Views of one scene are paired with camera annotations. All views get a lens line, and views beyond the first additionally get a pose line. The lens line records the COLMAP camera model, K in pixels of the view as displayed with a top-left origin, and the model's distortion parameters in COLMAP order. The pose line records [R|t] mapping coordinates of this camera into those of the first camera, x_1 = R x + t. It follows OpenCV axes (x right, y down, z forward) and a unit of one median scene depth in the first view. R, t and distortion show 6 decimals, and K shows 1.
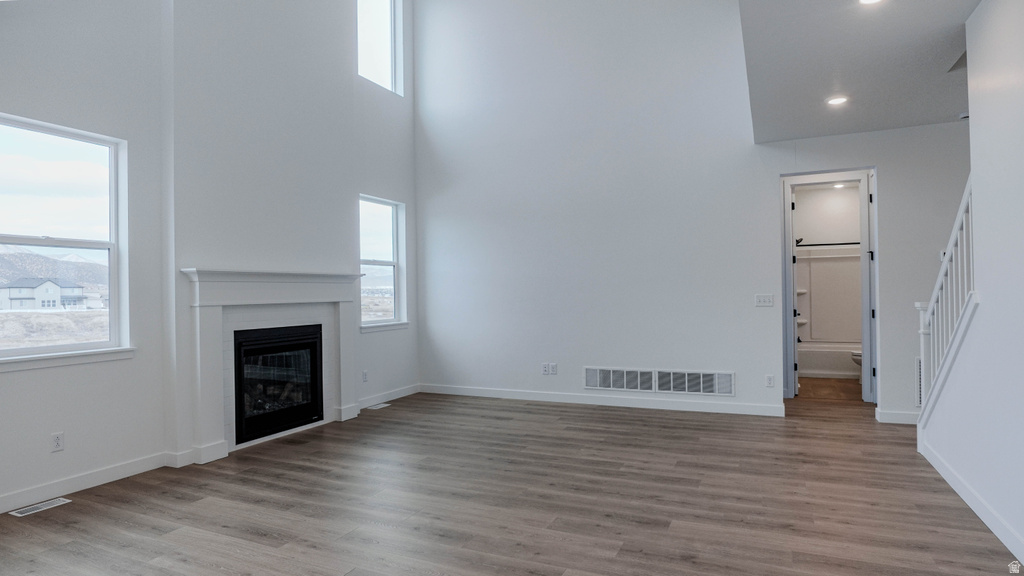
lens RADIAL K [[566.6, 0, 509.0], [0, 566.6, 289.2], [0, 0, 1]] dist [-0.034025, 0.000365]
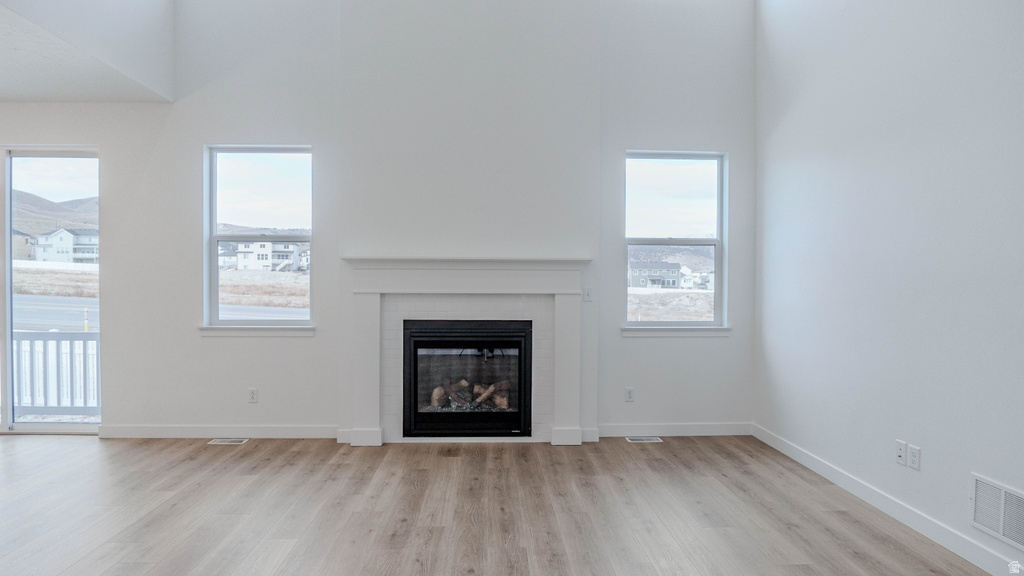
lens RADIAL K [[566.6, 0, 509.0], [0, 566.6, 289.2], [0, 0, 1]] dist [-0.034025, 0.000365]
pose [[0.461283, 0.030426, -0.886731, 0.447203], [-0.007798, 0.999512, 0.030239, -0.009331], [0.887219, -0.007034, 0.461295, 0.695651]]
